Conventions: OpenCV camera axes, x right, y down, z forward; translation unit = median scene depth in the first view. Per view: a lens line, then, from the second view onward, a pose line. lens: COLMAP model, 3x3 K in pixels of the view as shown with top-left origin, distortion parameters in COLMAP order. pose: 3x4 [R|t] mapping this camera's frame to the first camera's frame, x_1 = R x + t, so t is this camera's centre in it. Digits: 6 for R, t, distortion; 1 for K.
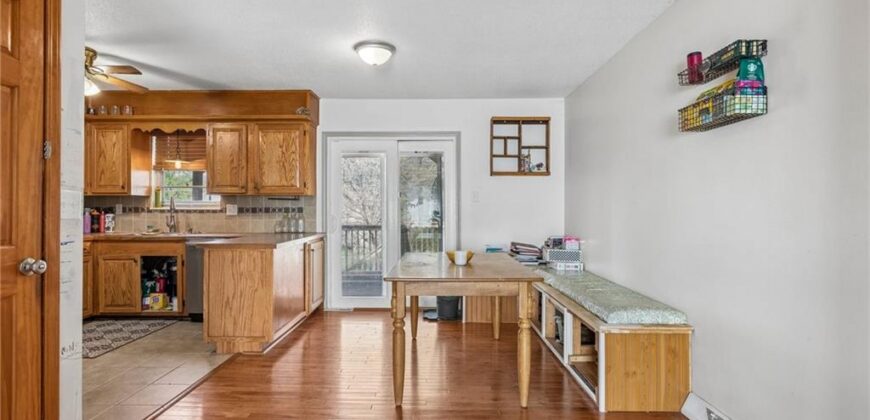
lens RADIAL K [[436.8, 0, 427.4], [0, 436.8, 210.0], [0, 0, 1]] dist [0.000151, 0.000228]
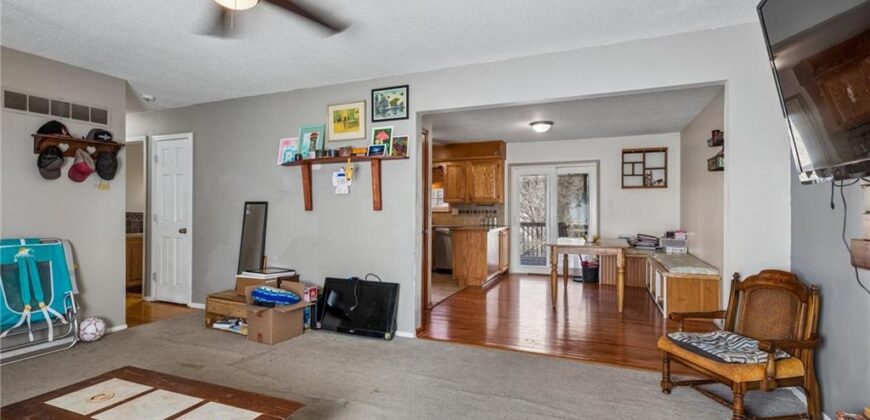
lens RADIAL K [[409.0, 0, 428.7], [0, 409.0, 209.5], [0, 0, 1]] dist [-0.000705, 0.000122]
pose [[0.927323, -0.000618, -0.374261, 0.056958], [-0.000717, 0.999994, -0.003429, -0.002825], [0.374260, 0.003448, 0.927317, -0.536839]]
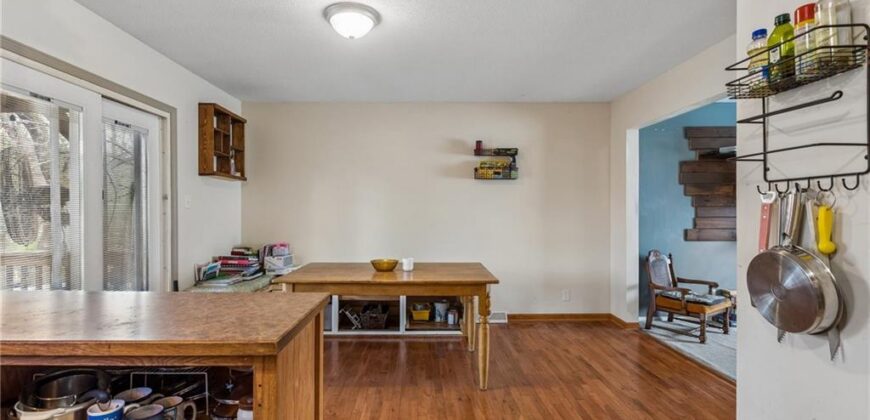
lens RADIAL K [[387.3, 0, 427.3], [0, 387.3, 214.2], [0, 0, 1]] dist [0.001499, 0.000204]
pose [[-0.033148, -0.012605, 0.999371, -0.579686], [-0.000803, 0.999920, 0.012585, -0.017049], [-0.999450, -0.000385, -0.033156, 0.625968]]
